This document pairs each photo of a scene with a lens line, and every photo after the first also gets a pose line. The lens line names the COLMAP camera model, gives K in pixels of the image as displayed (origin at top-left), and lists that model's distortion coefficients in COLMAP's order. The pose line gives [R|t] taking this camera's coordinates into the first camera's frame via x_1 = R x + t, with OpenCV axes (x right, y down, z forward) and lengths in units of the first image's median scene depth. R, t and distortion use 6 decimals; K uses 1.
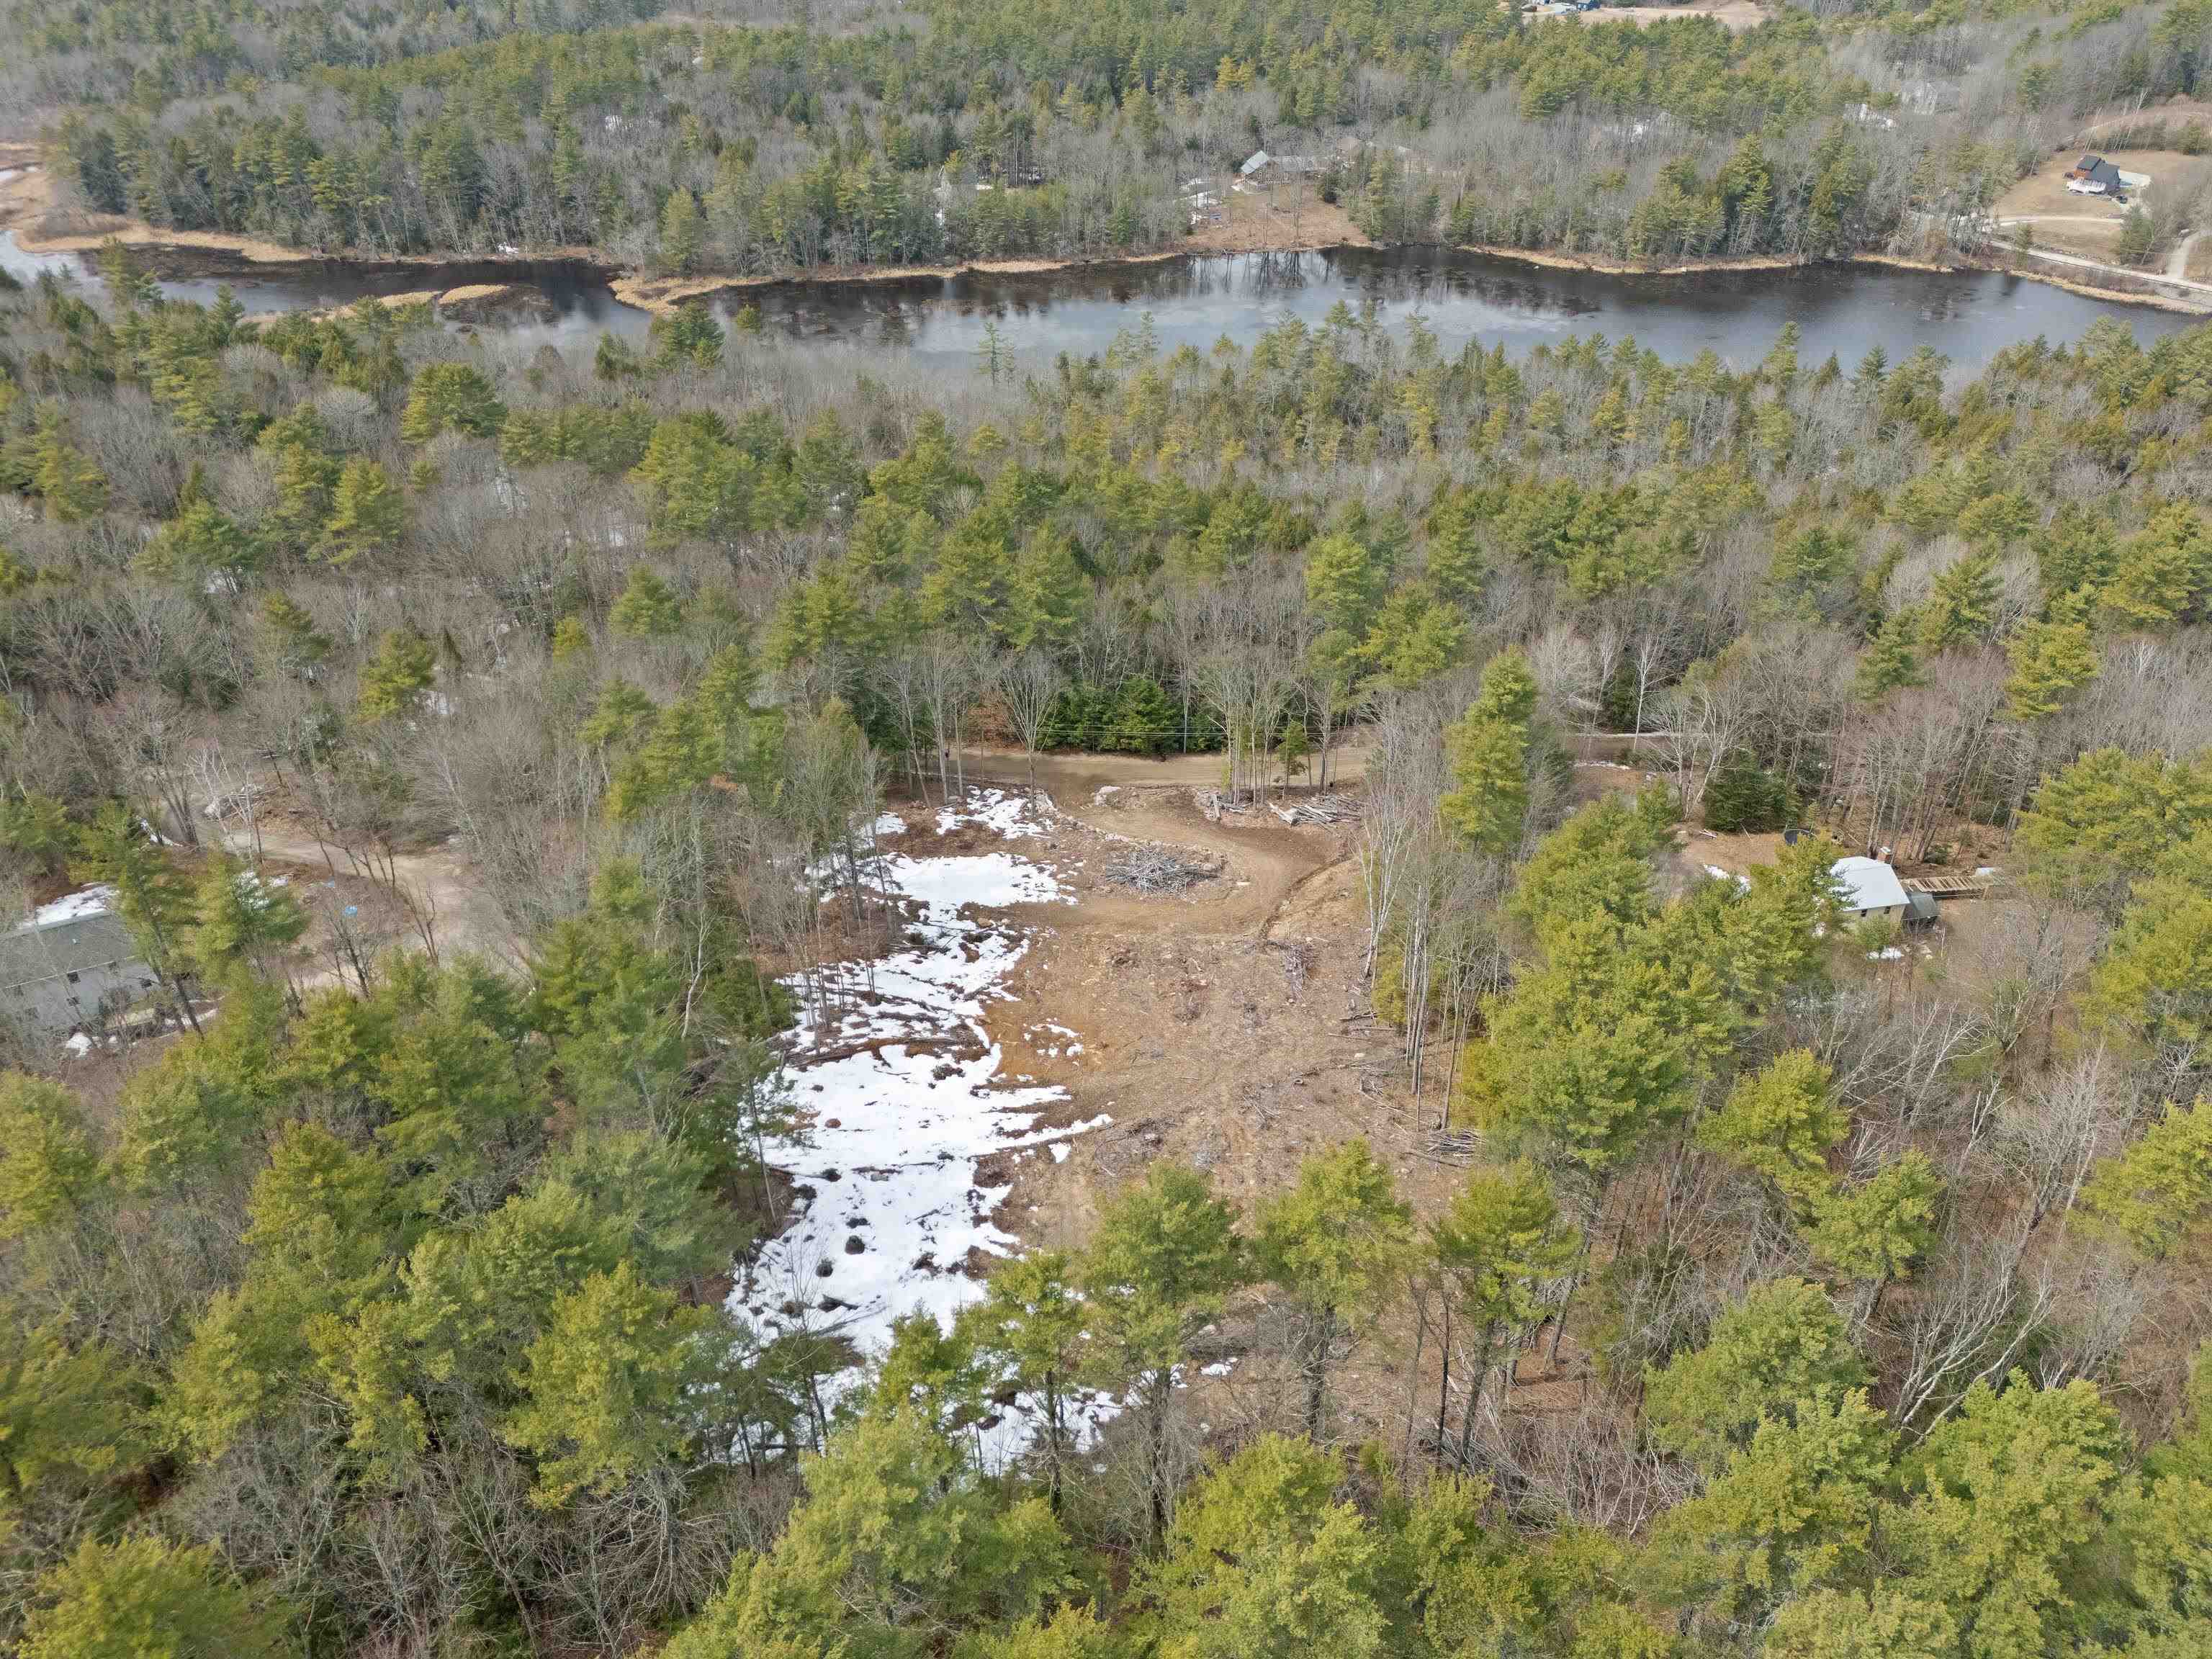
lens RADIAL K [[1614.6, 0, 1106.0], [0, 1614.6, 829.5], [0, 0, 1]] dist [0.079663, -0.069125]
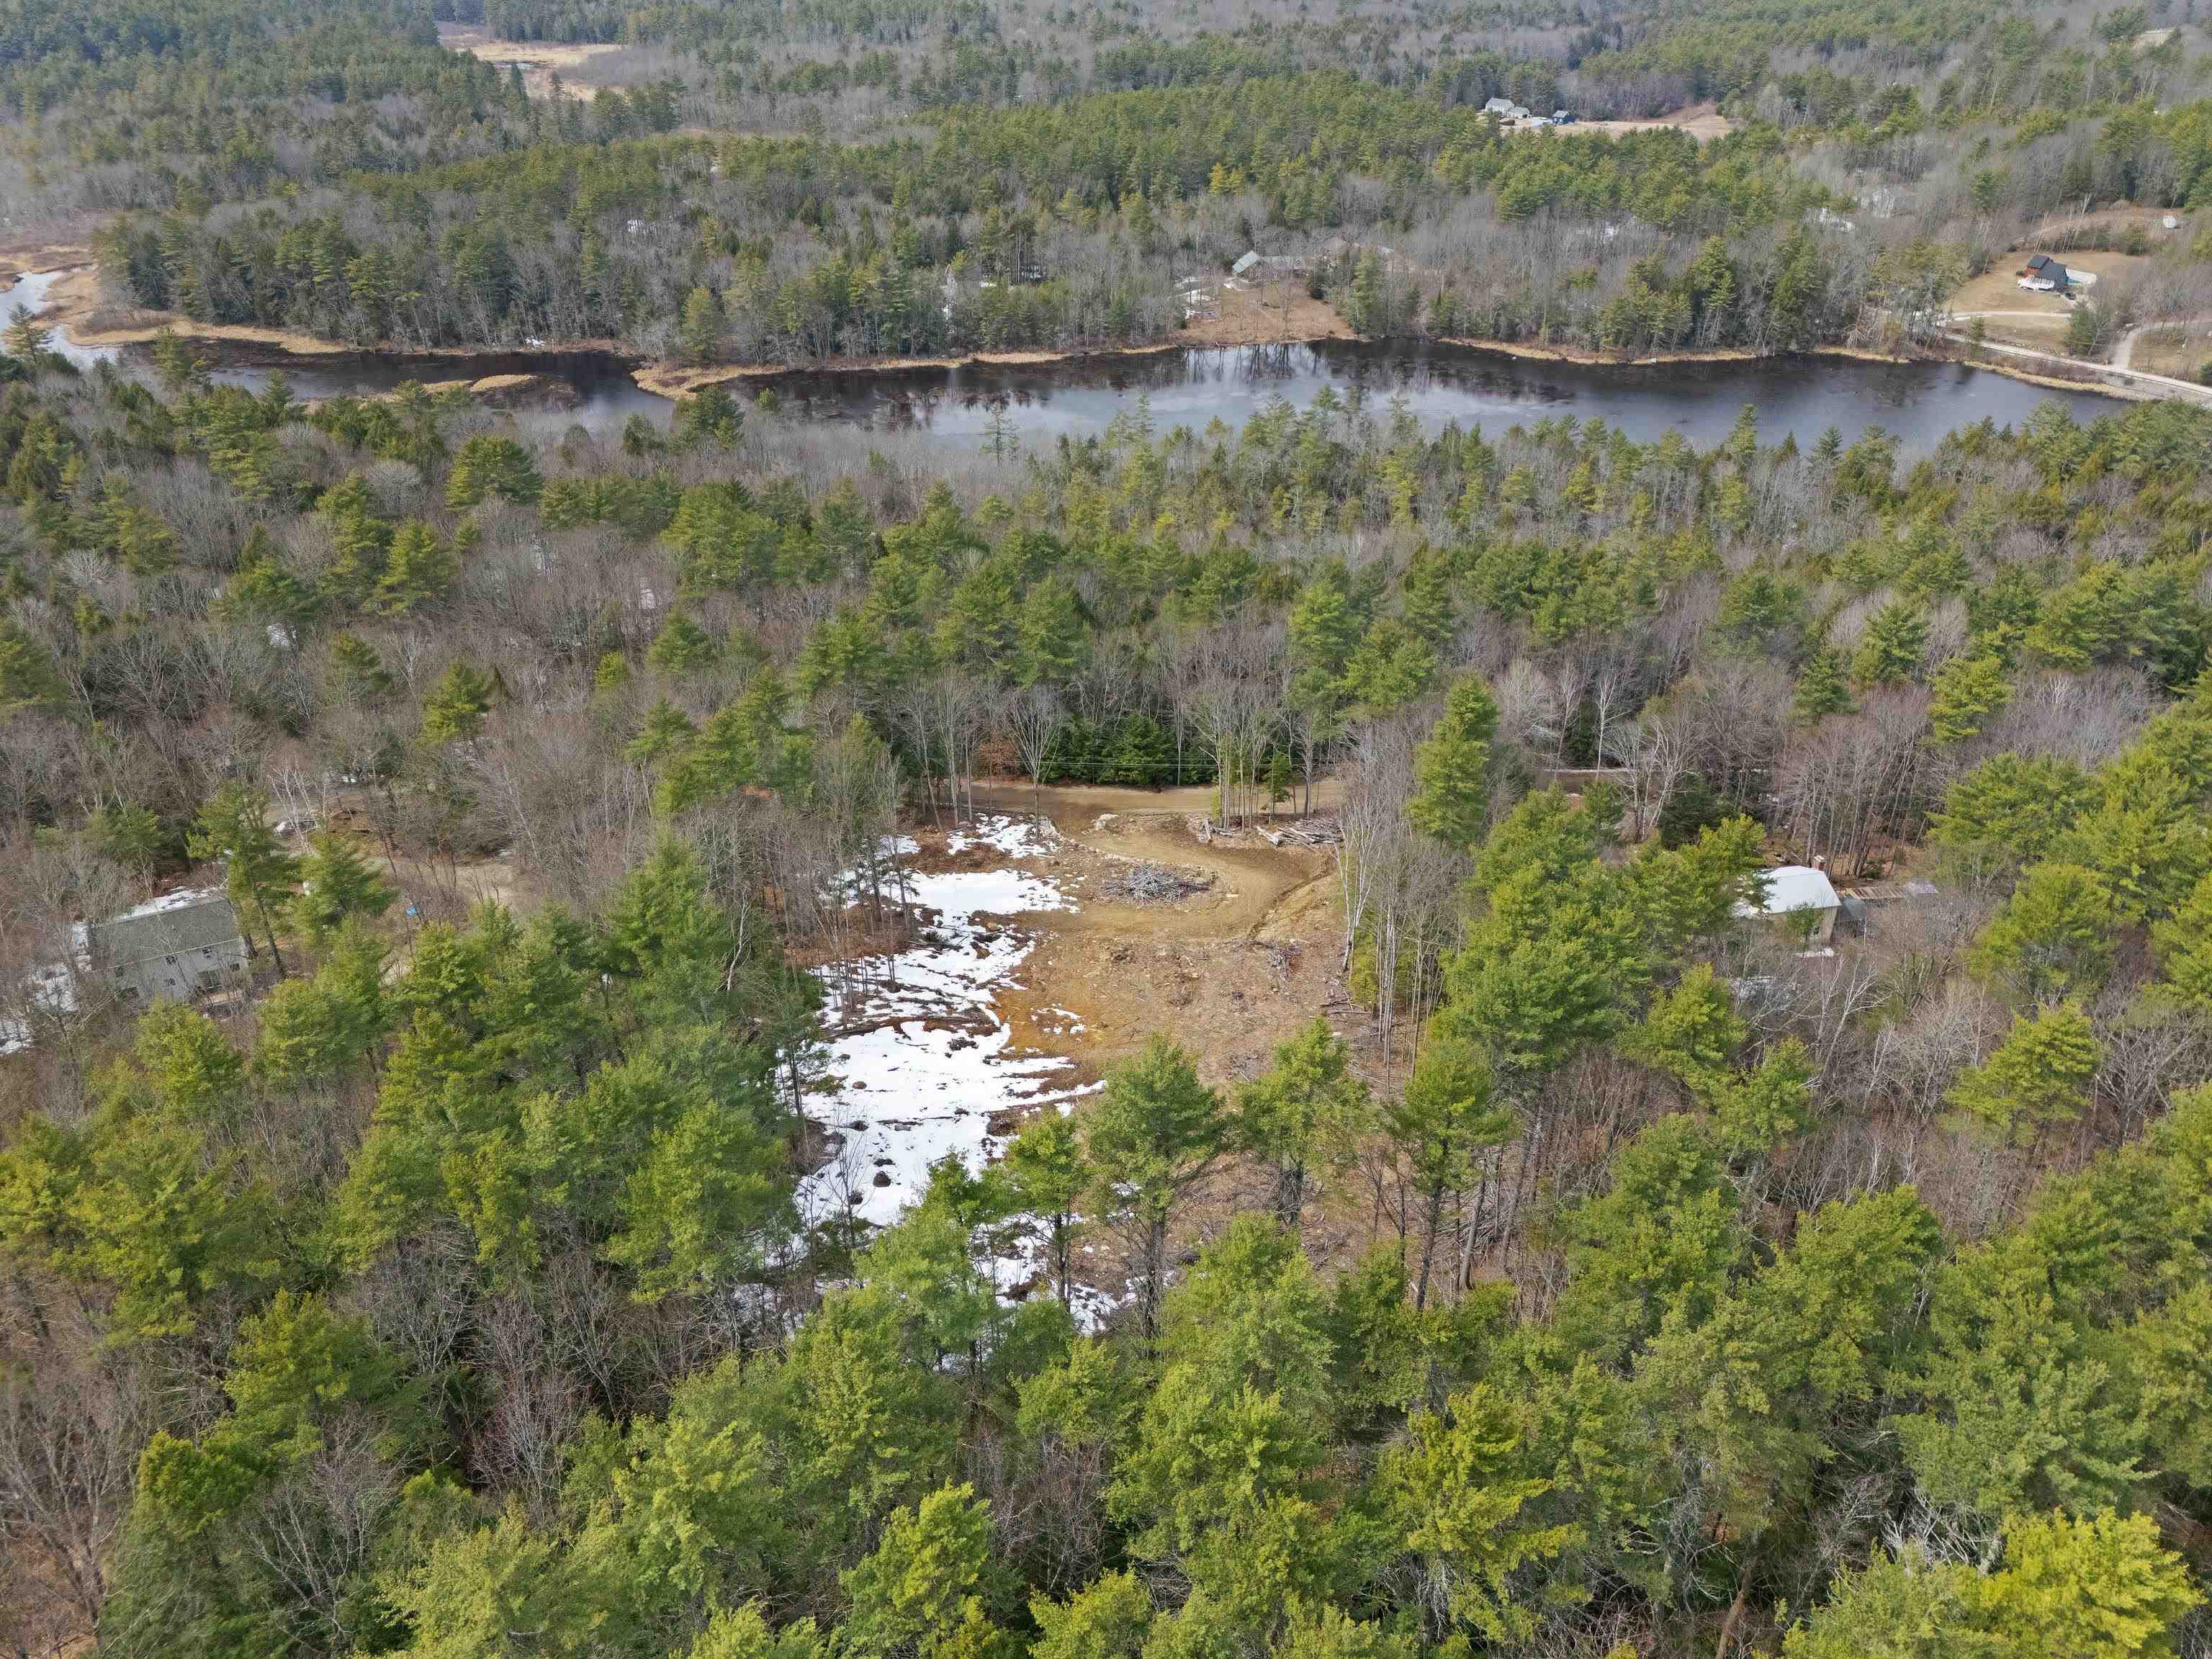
lens RADIAL K [[1618.0, 0, 1106.0], [0, 1618.0, 829.5], [0, 0, 1]] dist [0.083882, -0.081960]
pose [[0.999999, -0.000584, 0.001389, -0.000462], [0.000663, 0.998313, -0.058056, 0.020818], [-0.001352, 0.058057, 0.998312, -0.033669]]
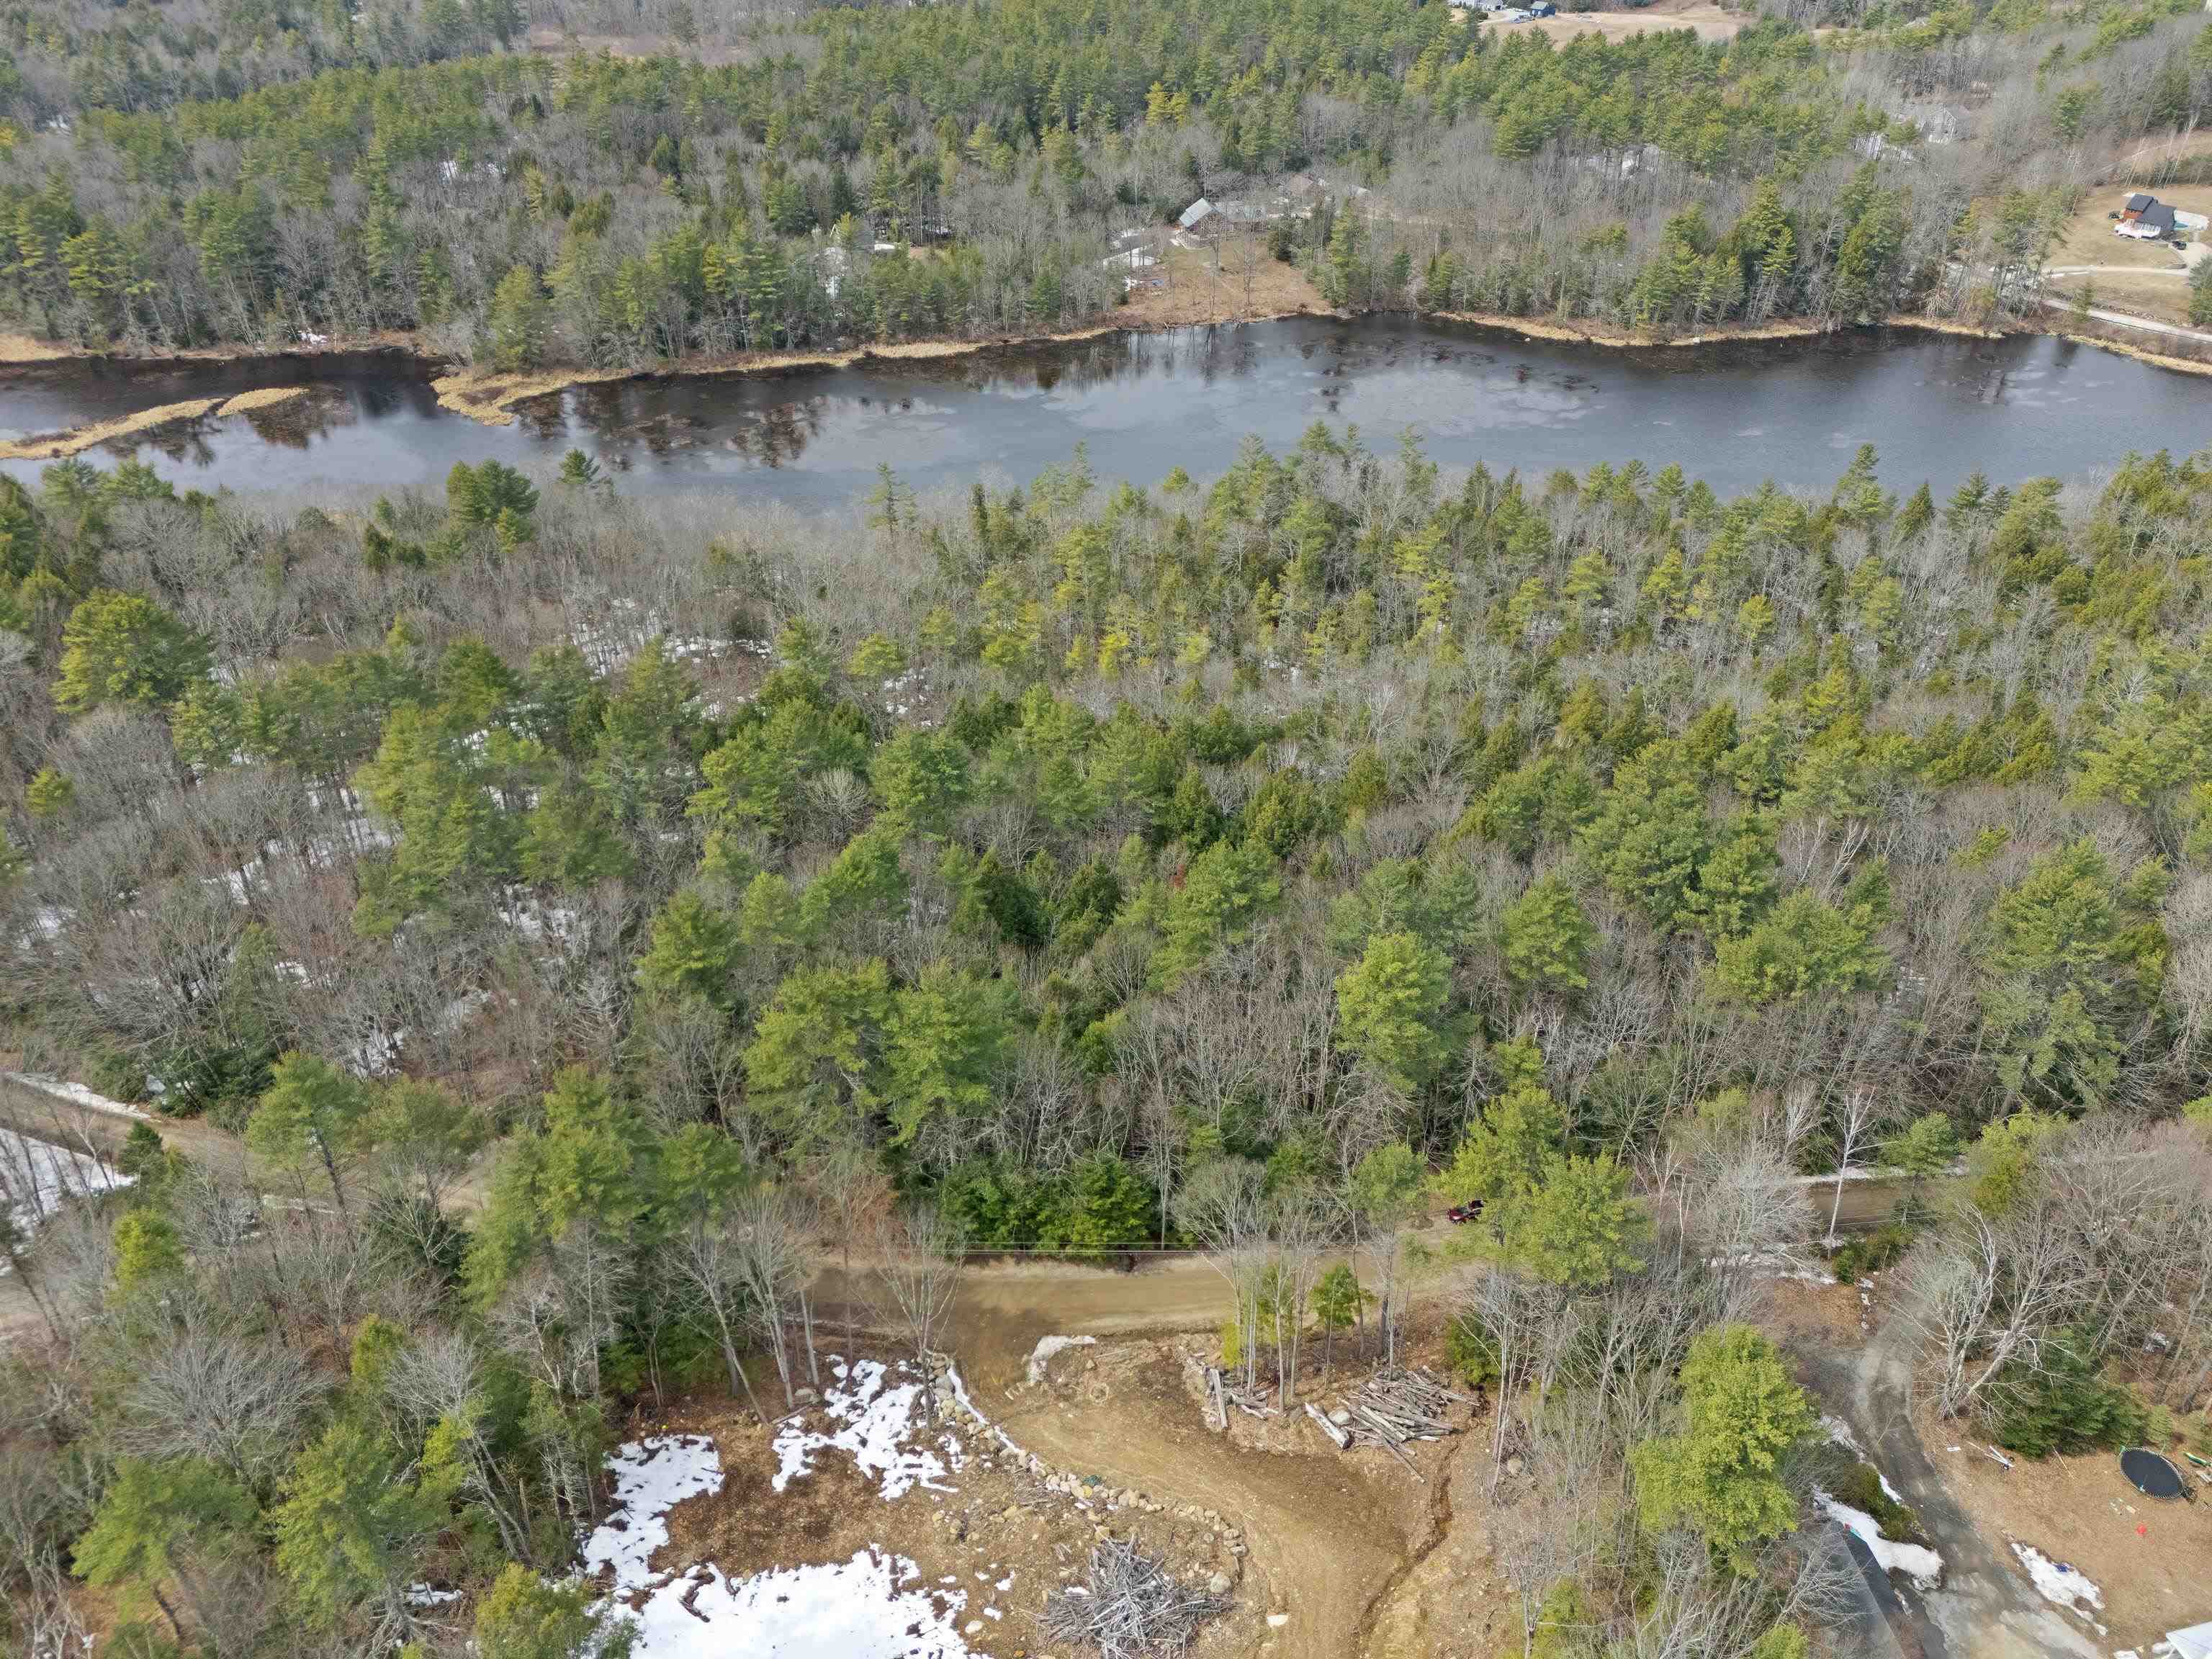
lens RADIAL K [[1614.6, 0, 1106.0], [0, 1614.6, 829.5], [0, 0, 1]] dist [0.079663, -0.069125]
pose [[0.998939, -0.029094, 0.035707, 0.003285], [0.028819, 0.999551, 0.008183, -0.106464], [-0.035929, -0.007145, 0.999329, 0.156669]]
